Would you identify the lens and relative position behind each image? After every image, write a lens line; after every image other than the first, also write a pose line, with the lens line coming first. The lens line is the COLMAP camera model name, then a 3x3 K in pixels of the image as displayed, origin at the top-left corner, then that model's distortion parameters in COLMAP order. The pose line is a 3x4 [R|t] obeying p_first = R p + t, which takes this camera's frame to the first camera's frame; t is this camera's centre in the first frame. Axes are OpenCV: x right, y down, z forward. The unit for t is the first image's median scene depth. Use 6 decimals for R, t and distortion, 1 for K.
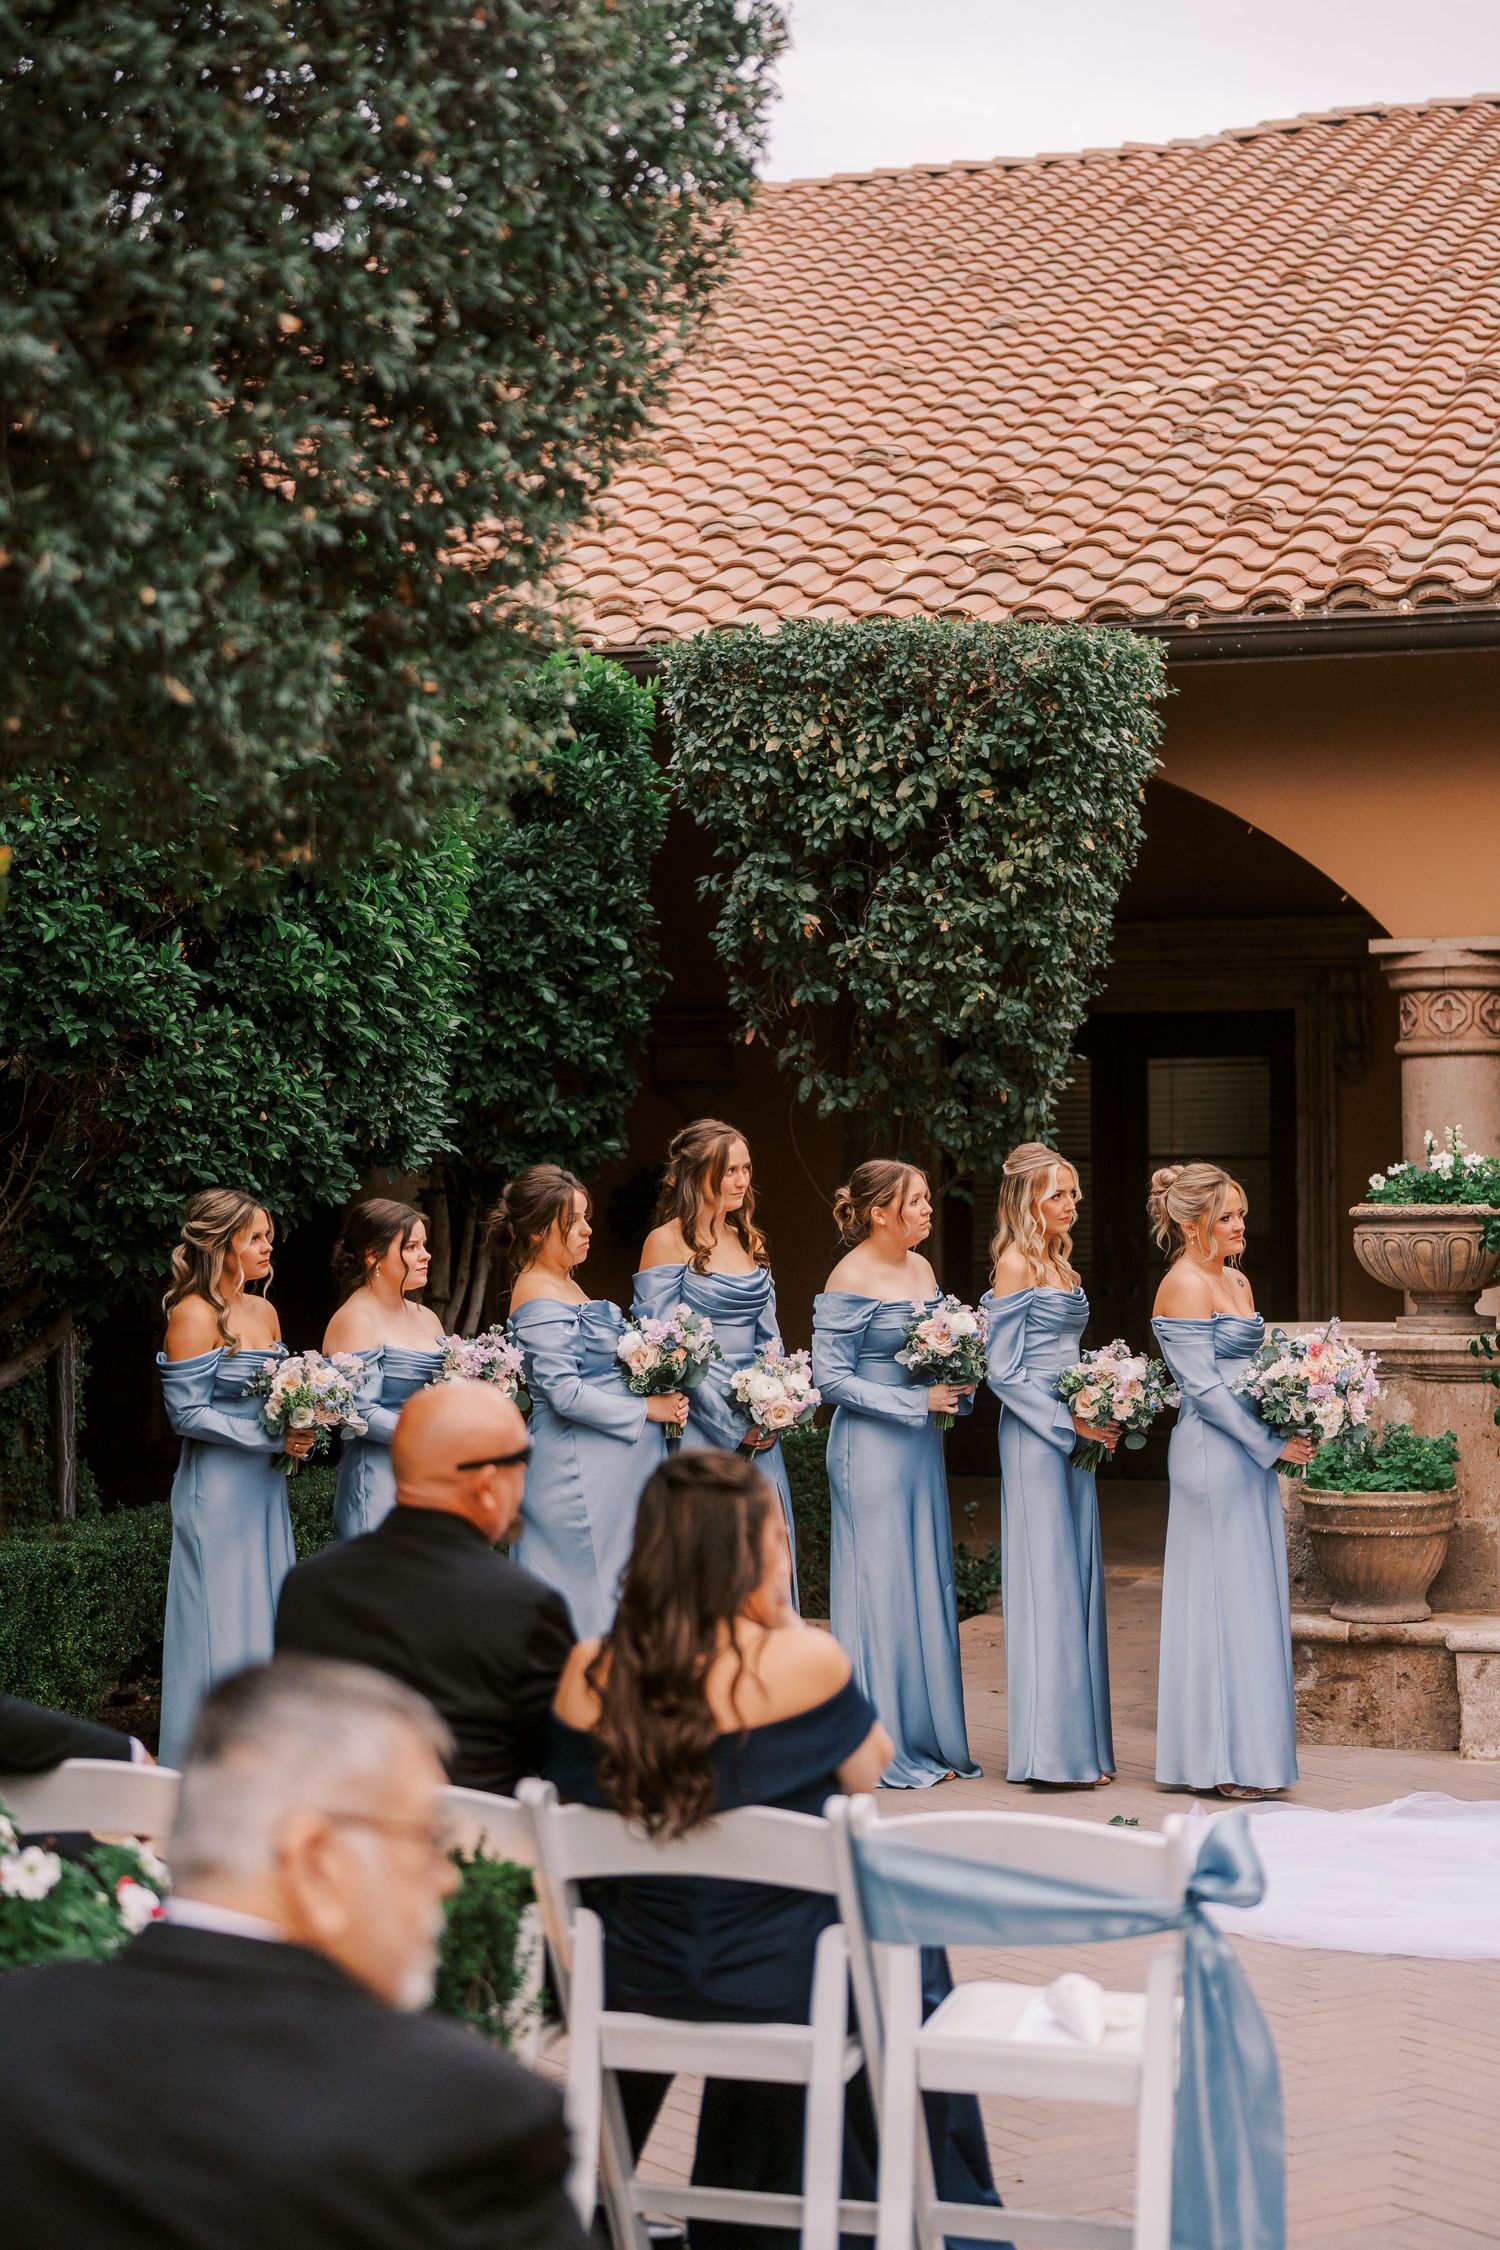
lens RADIAL K [[3489.5, 0, 851.9], [0, 3489.5, 1057.0], [0, 0, 1]] dist [0.005513, 0.000000]
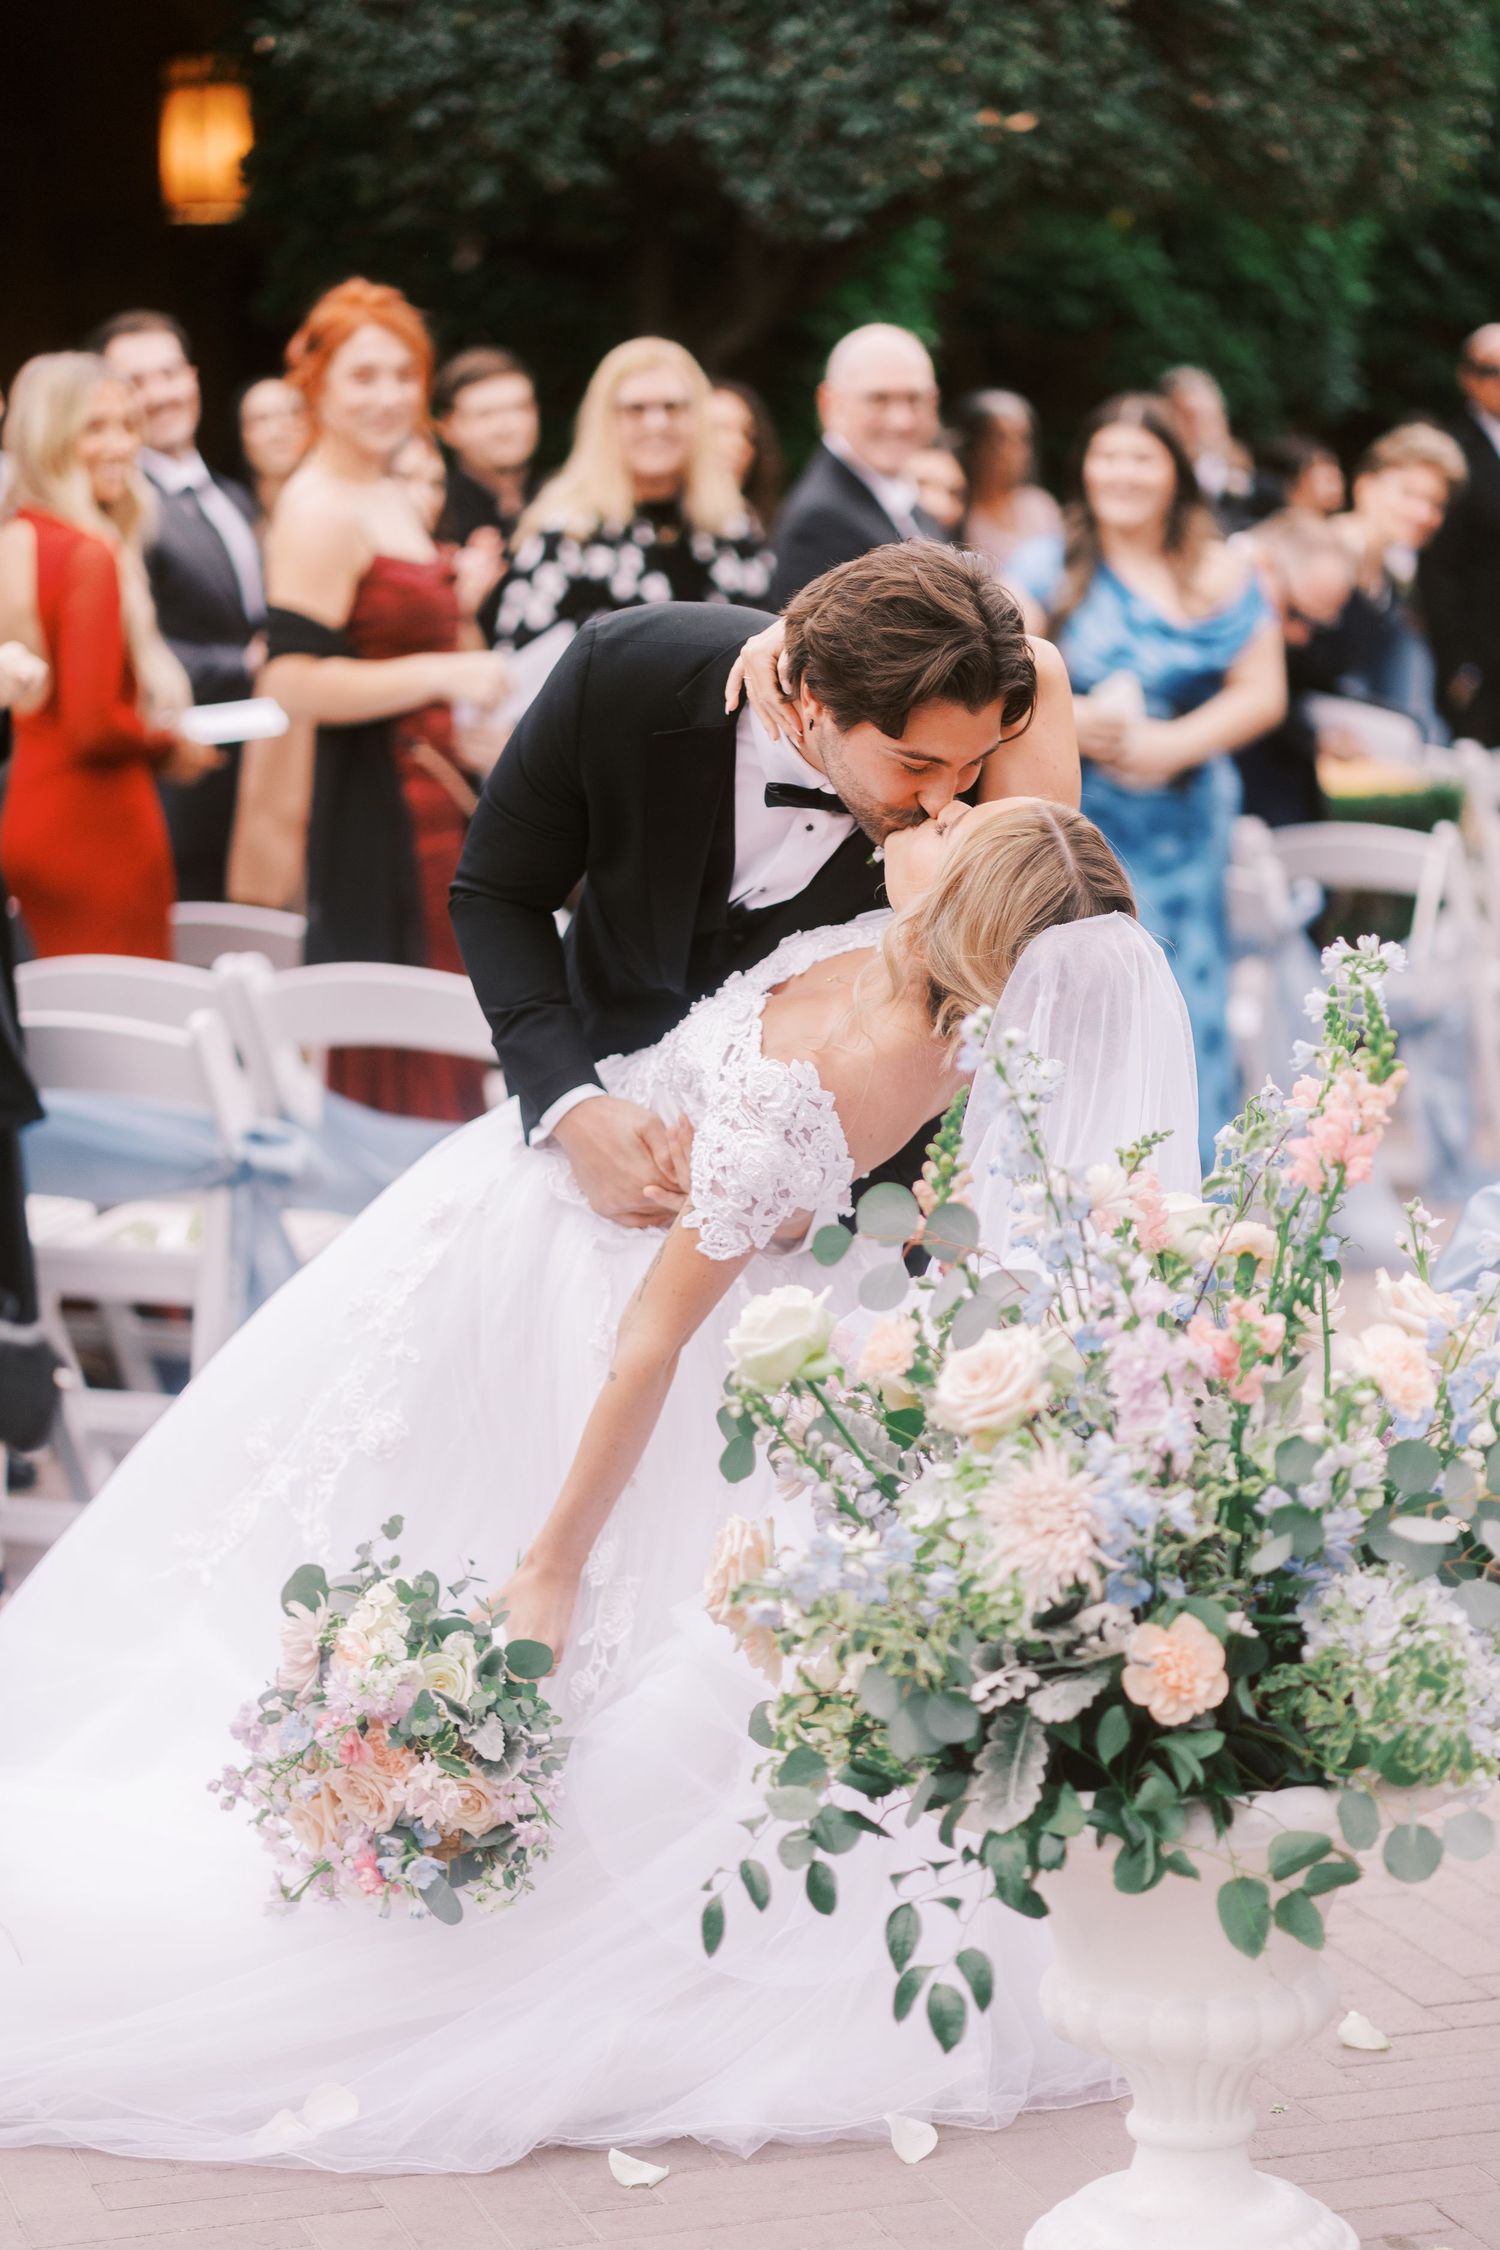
lens RADIAL K [[5478.8, 0, 682.2], [0, 5478.8, 1121.5], [0, 0, 1]] dist [0.037426, 0.000000]
pose [[0.979277, 0.009947, -0.202279, 0.038199], [0.021747, 0.987853, 0.153859, -0.022302], [0.201353, -0.155070, 0.967166, -0.829770]]
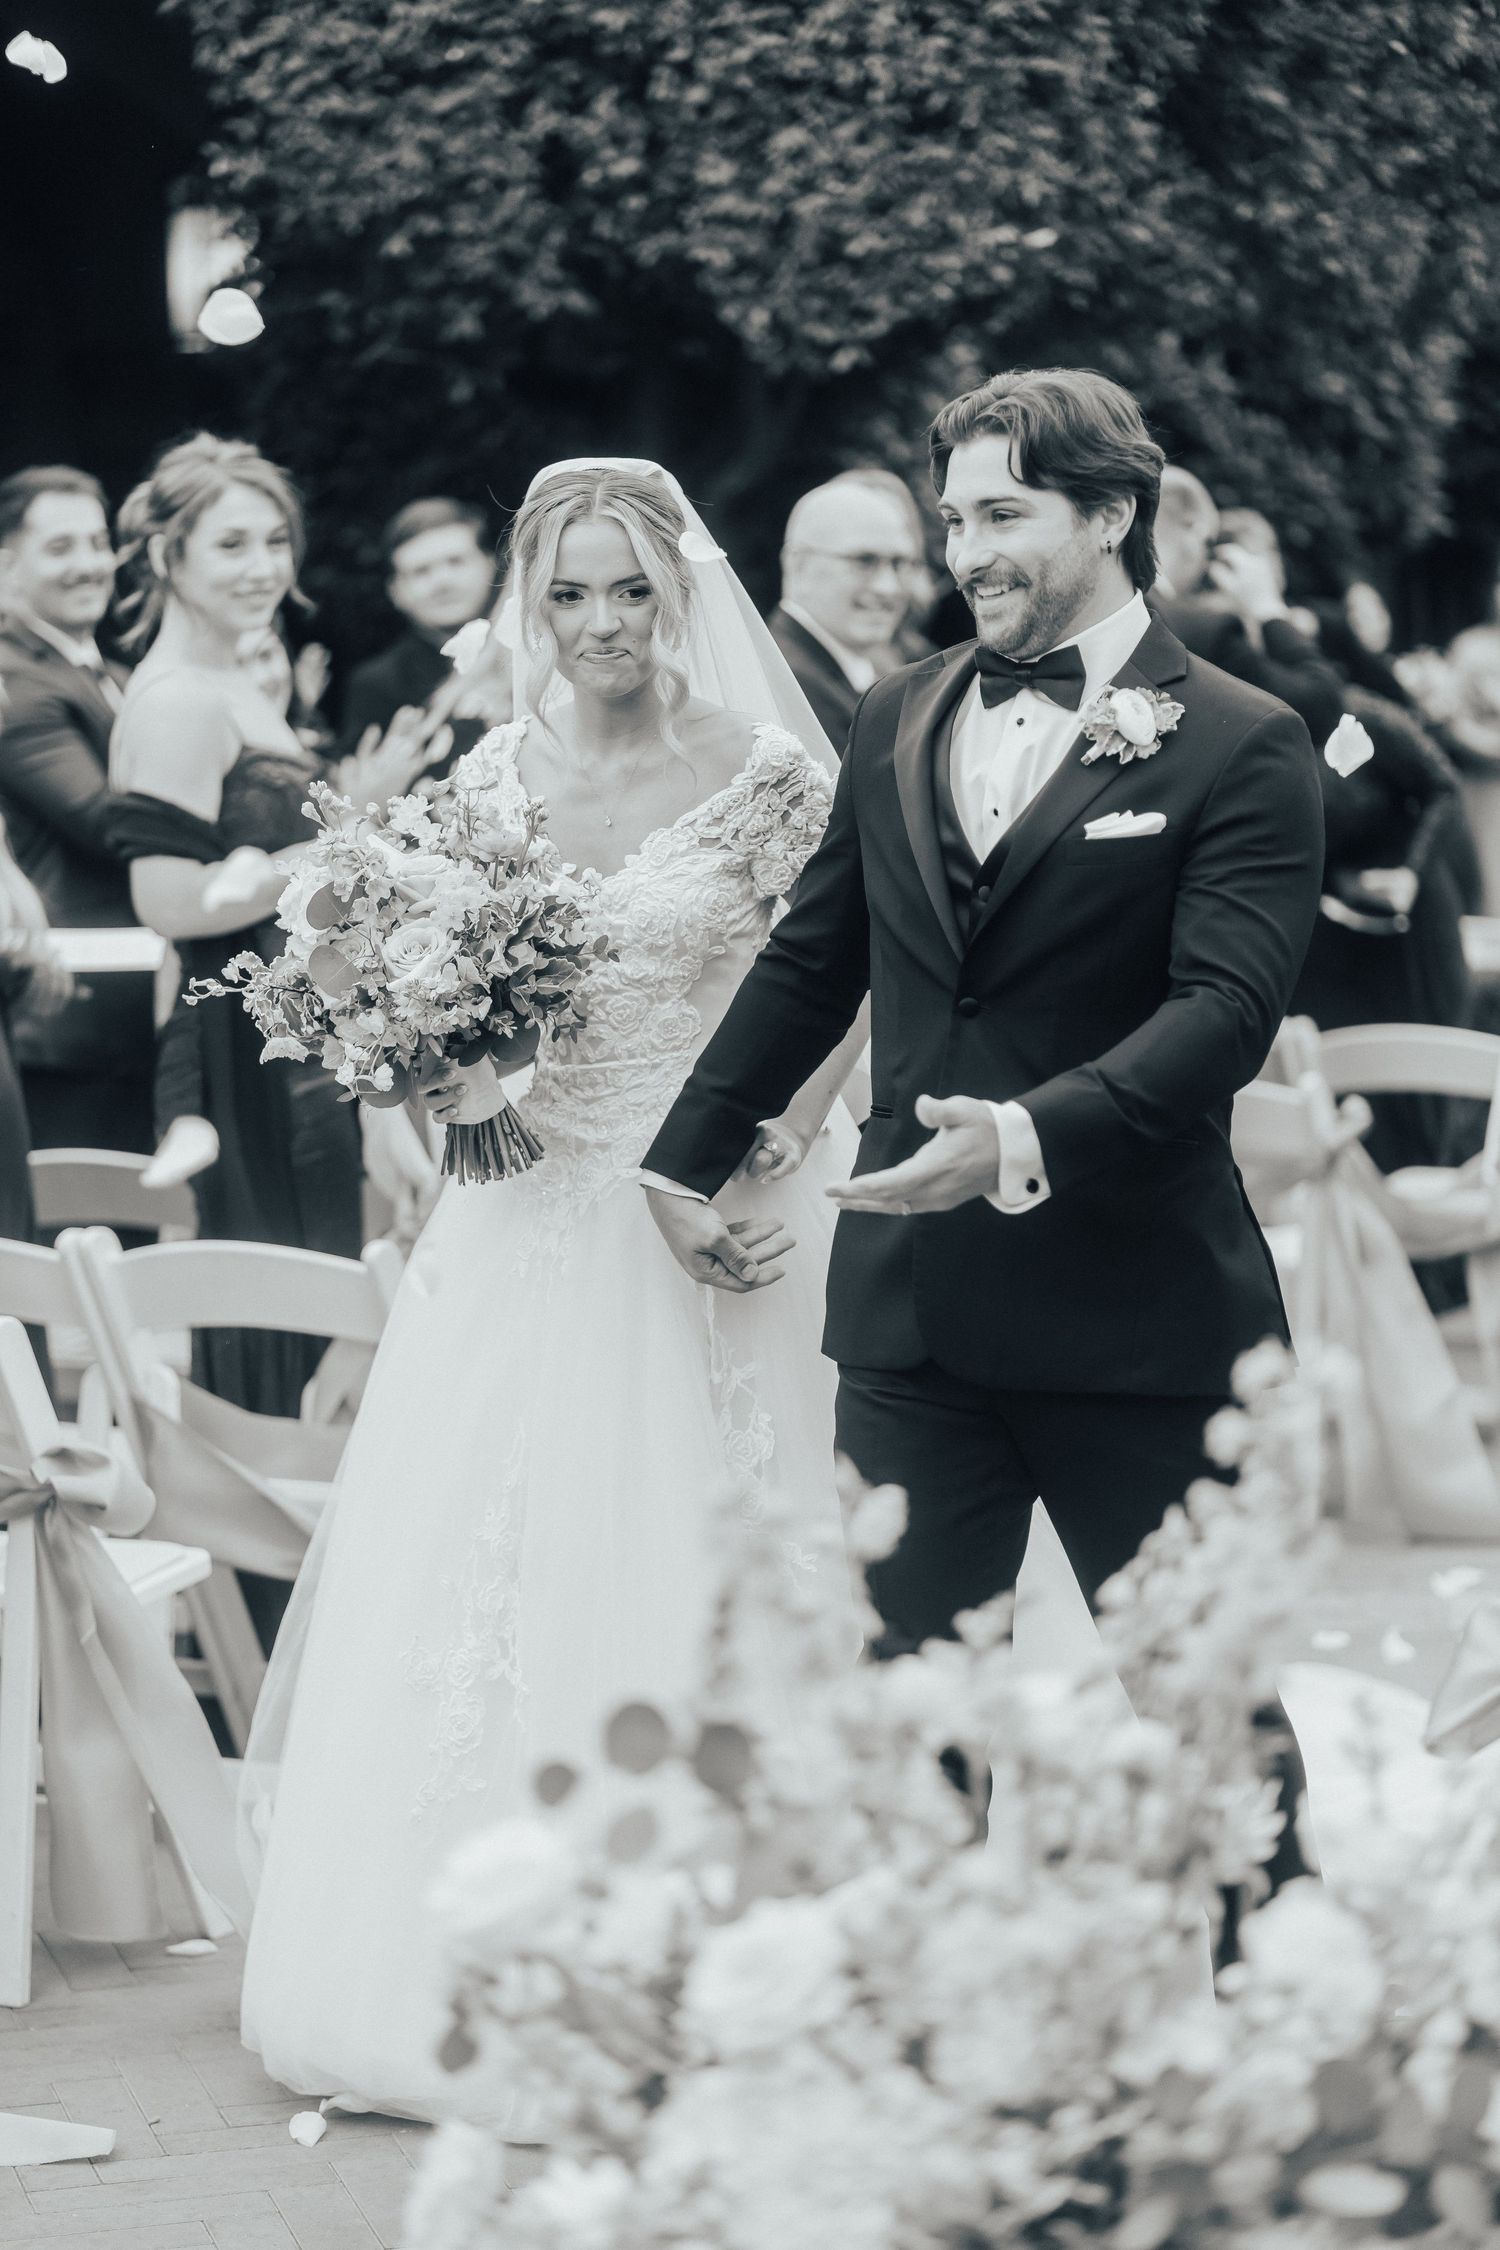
lens RADIAL K [[5478.8, 0, 741.2], [0, 5478.8, 1123.2], [0, 0, 1]] dist [0.037426, 0.000000]
pose [[0.975922, -0.006163, -0.218034, 0.042725], [0.036241, 0.990289, 0.134220, -0.026275], [0.215089, -0.138890, 0.966668, -0.708092]]
